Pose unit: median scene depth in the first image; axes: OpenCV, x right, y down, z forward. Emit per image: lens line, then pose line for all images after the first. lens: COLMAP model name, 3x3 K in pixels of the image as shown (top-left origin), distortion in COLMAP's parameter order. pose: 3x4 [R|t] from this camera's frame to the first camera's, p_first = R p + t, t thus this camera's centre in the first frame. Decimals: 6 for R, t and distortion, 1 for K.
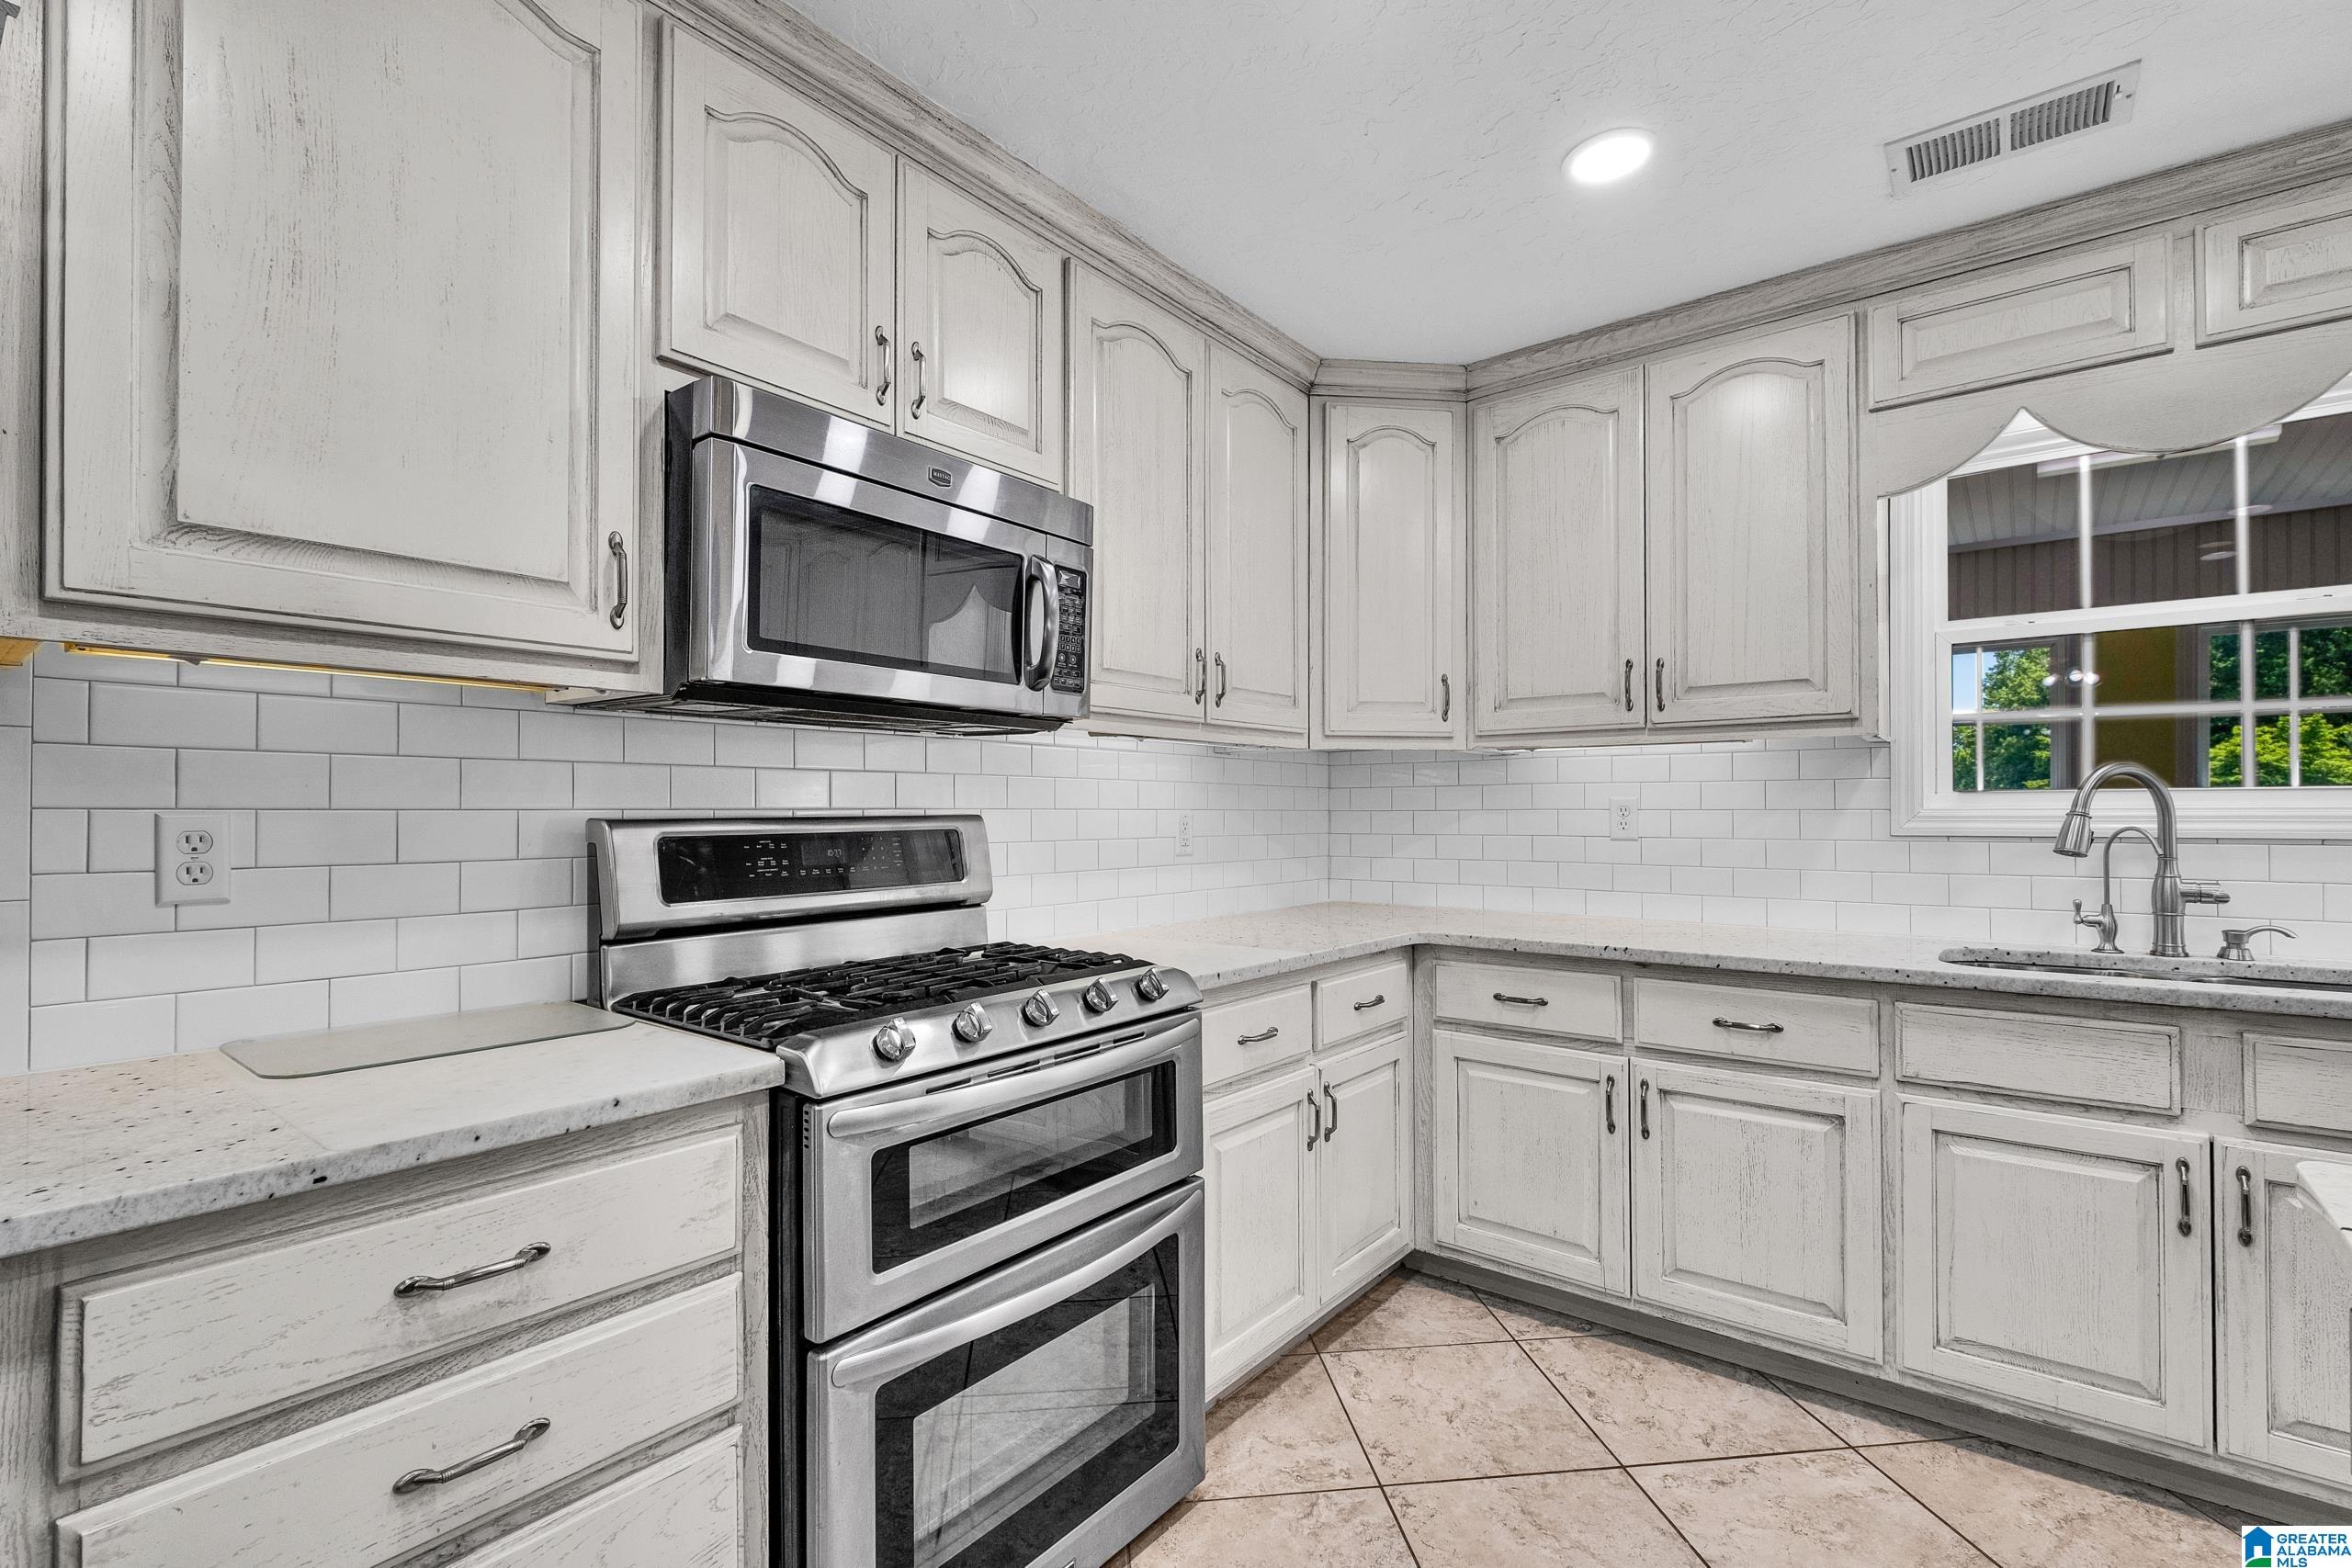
lens RADIAL K [[1070.4, 0, 1080.7], [0, 1070.4, 805.5], [0, 0, 1]] dist [0.001465, -0.003752]
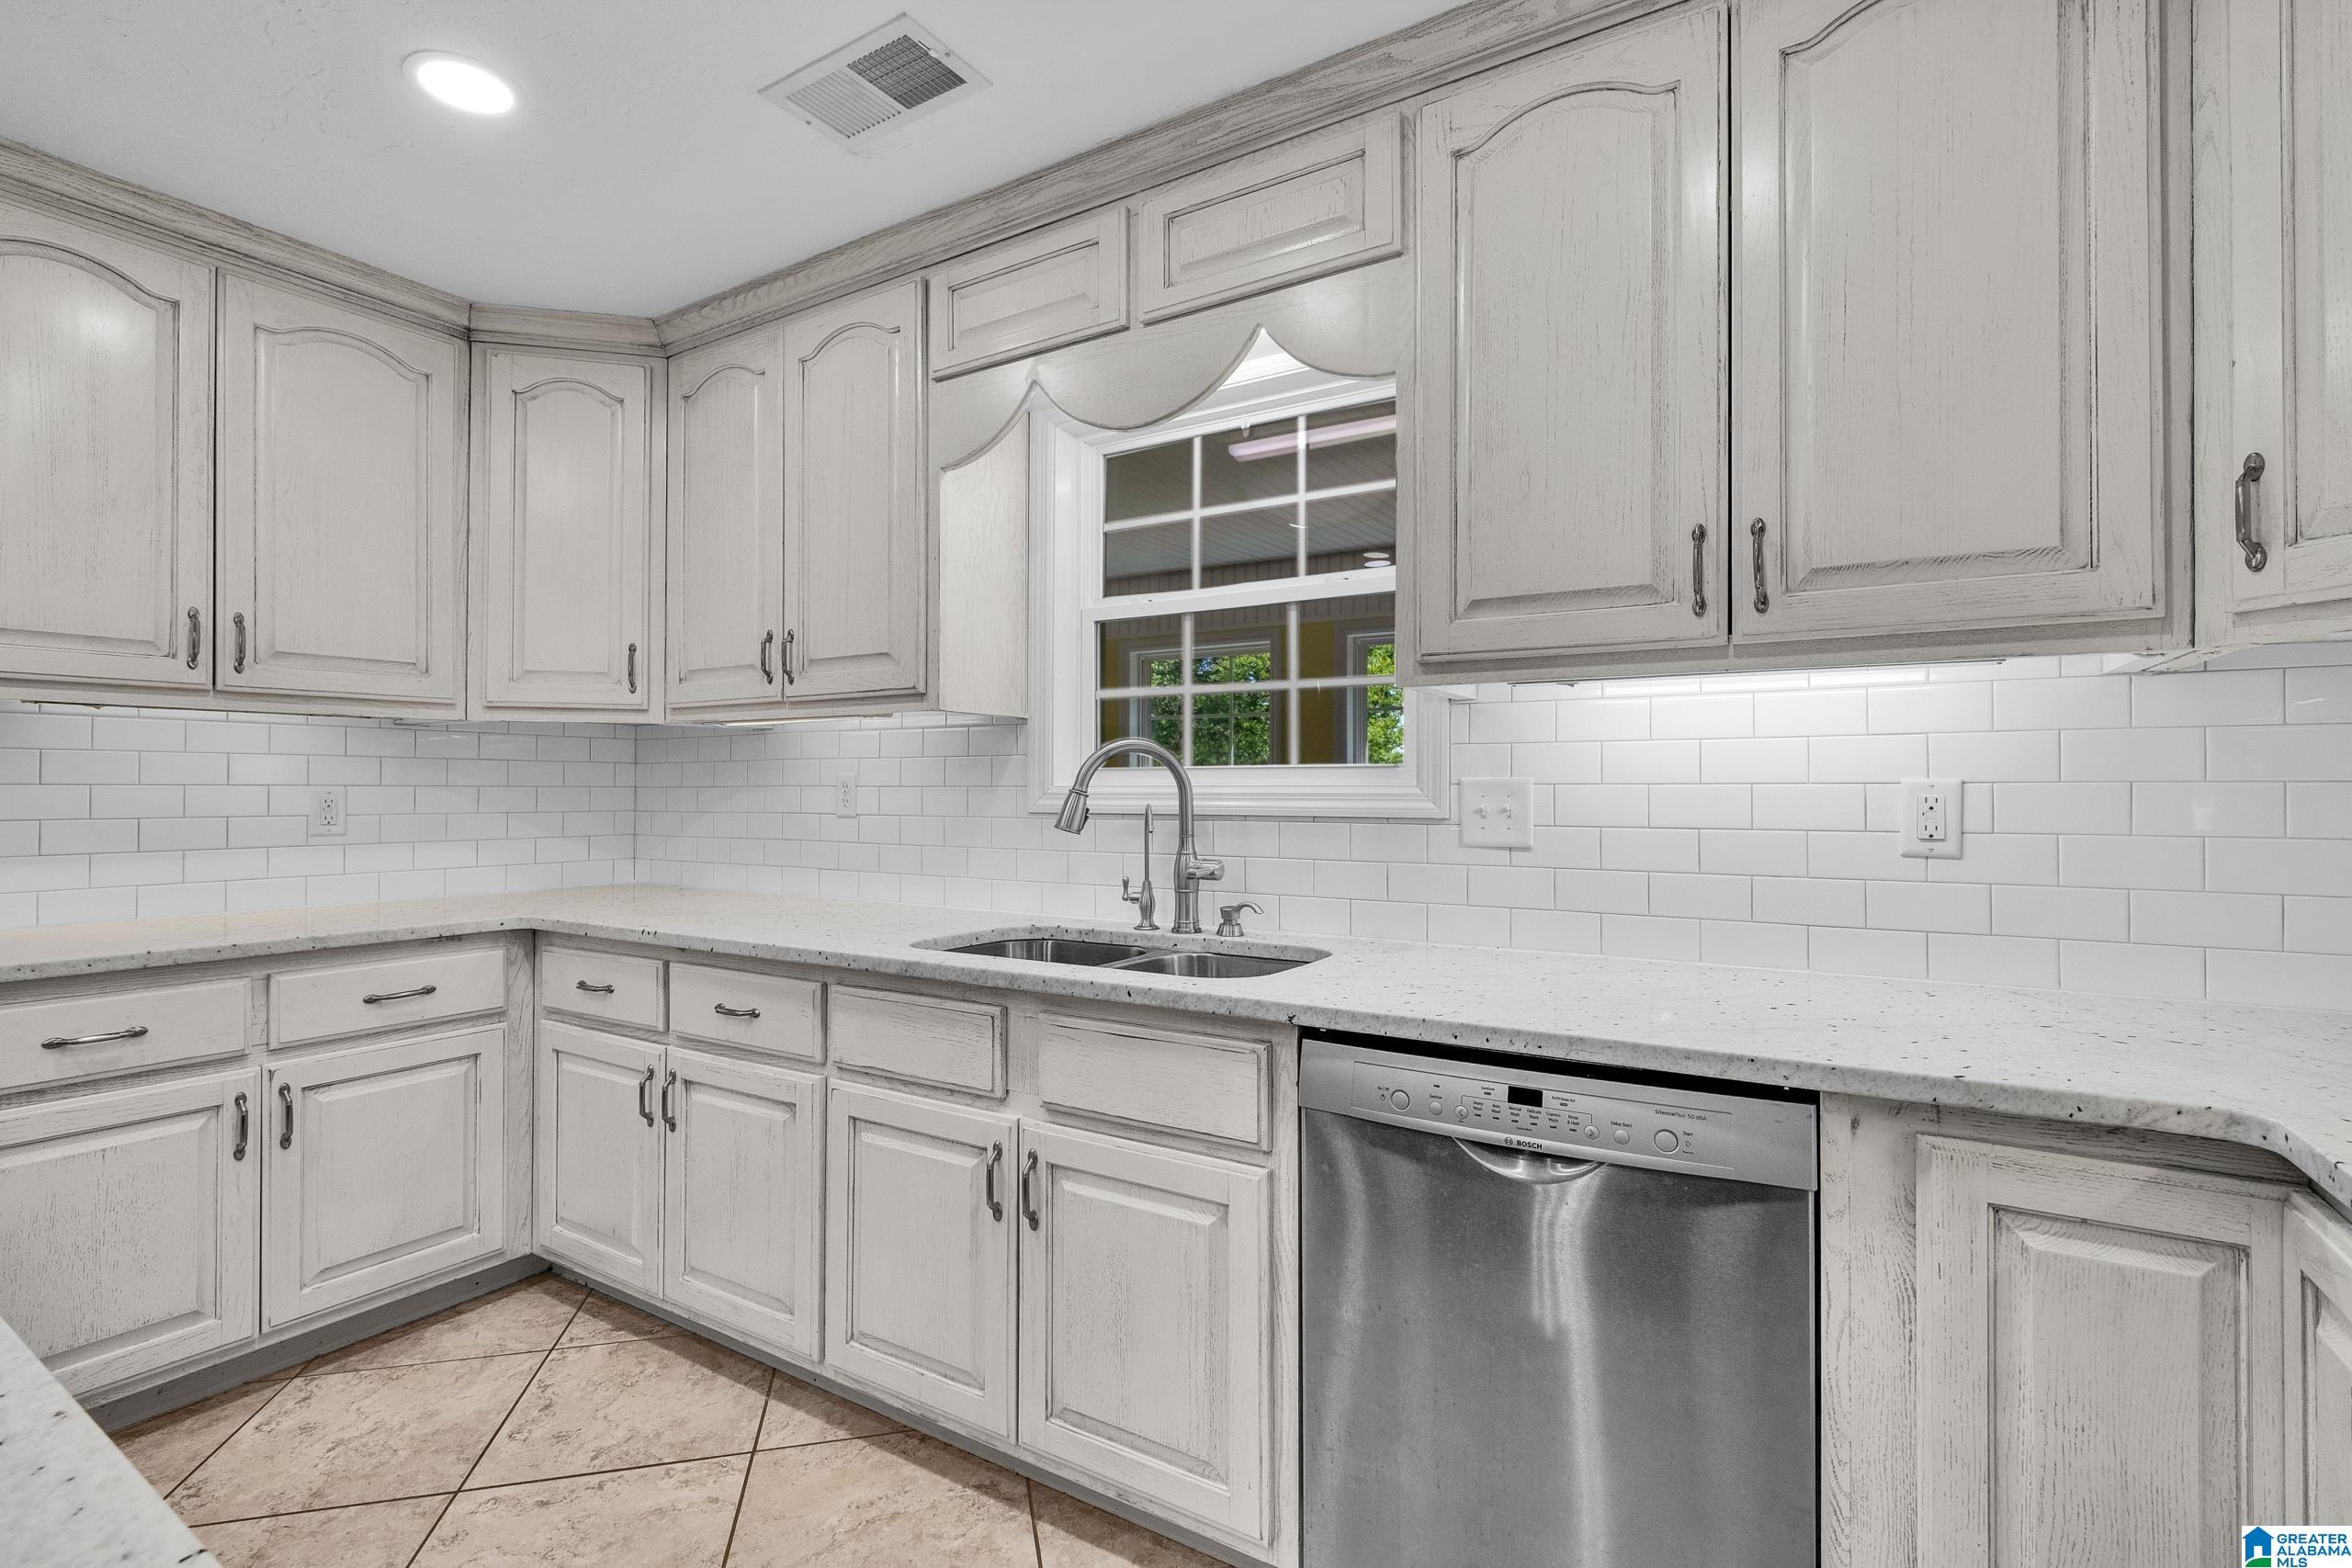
lens RADIAL K [[1074.8, 0, 1060.7], [0, 1074.8, 782.8], [0, 0, 1]] dist [-0.003860, -0.000704]
pose [[0.992165, 0.002564, 0.124906, 0.764070], [-0.002662, 0.999996, 0.000616, -0.000493], [-0.124904, -0.000944, 0.992168, 0.009376]]
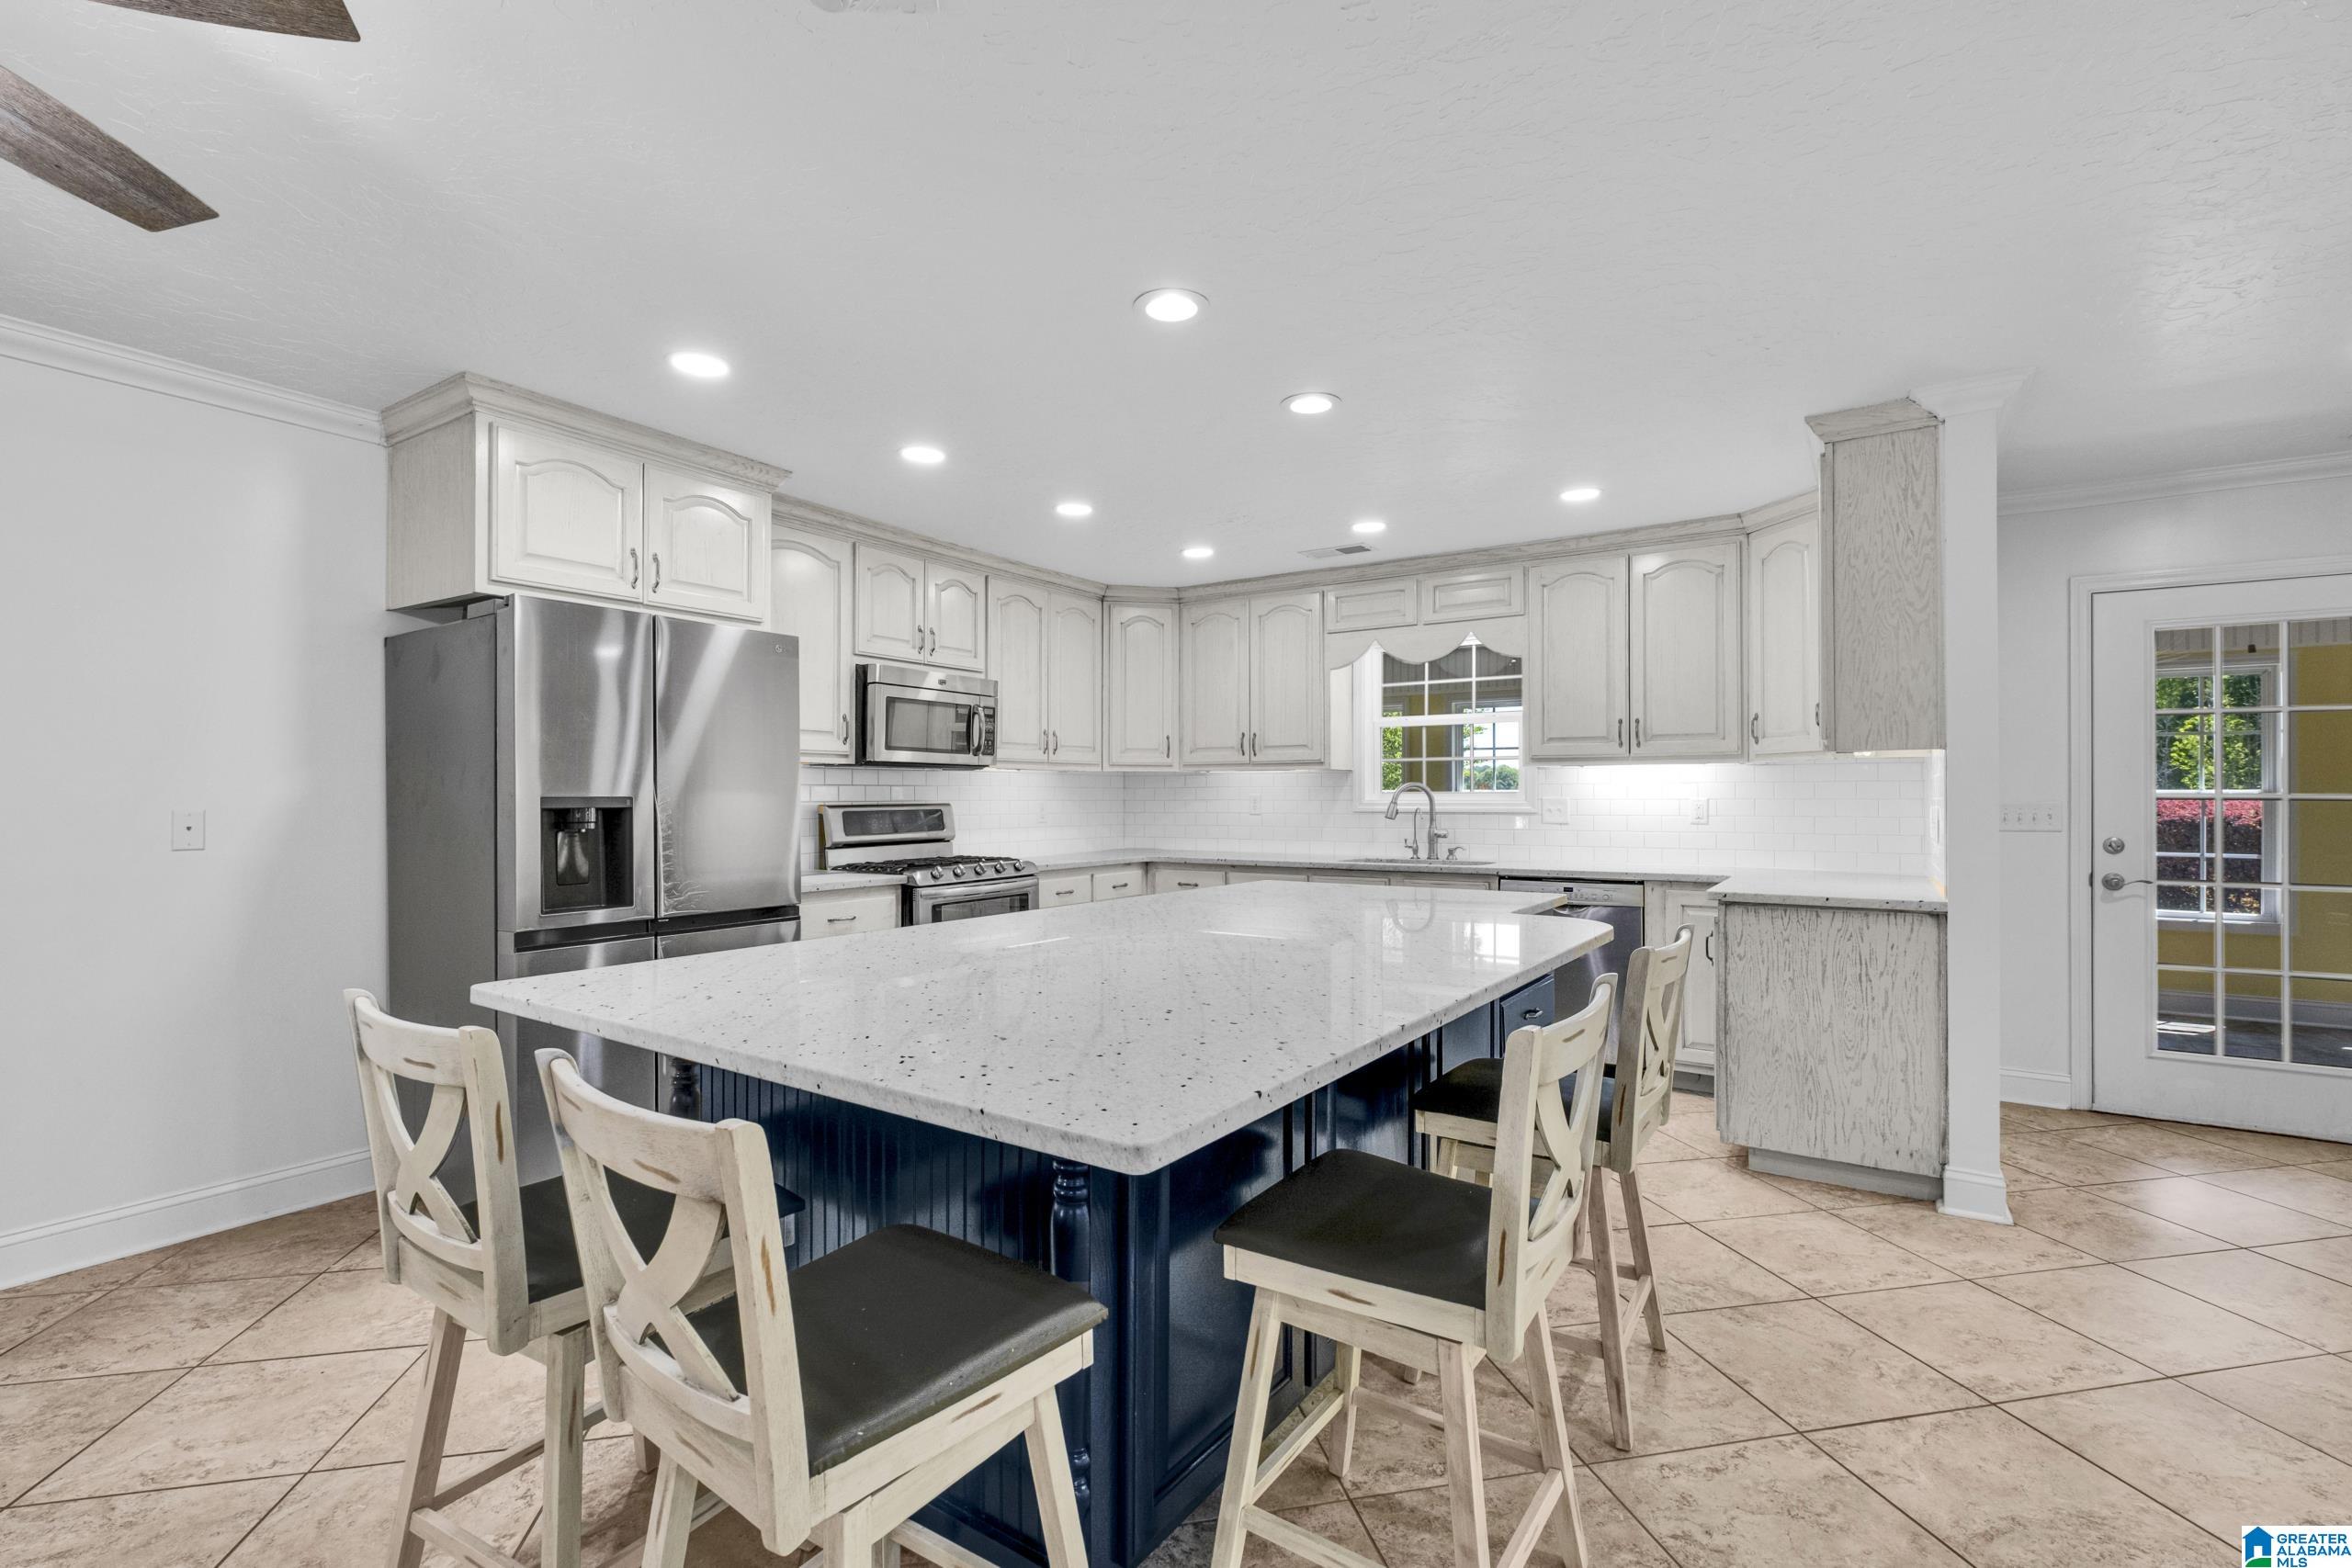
lens RADIAL K [[1050.7, 0, 1176.0], [0, 1050.7, 784.0], [0, 0, 1]] dist [0.000568, -0.000224]
pose [[0.982640, 0.002453, 0.185508, -0.029925], [-0.001205, 0.999976, -0.006839, -0.017622], [-0.185520, 0.006497, 0.982619, -1.292829]]
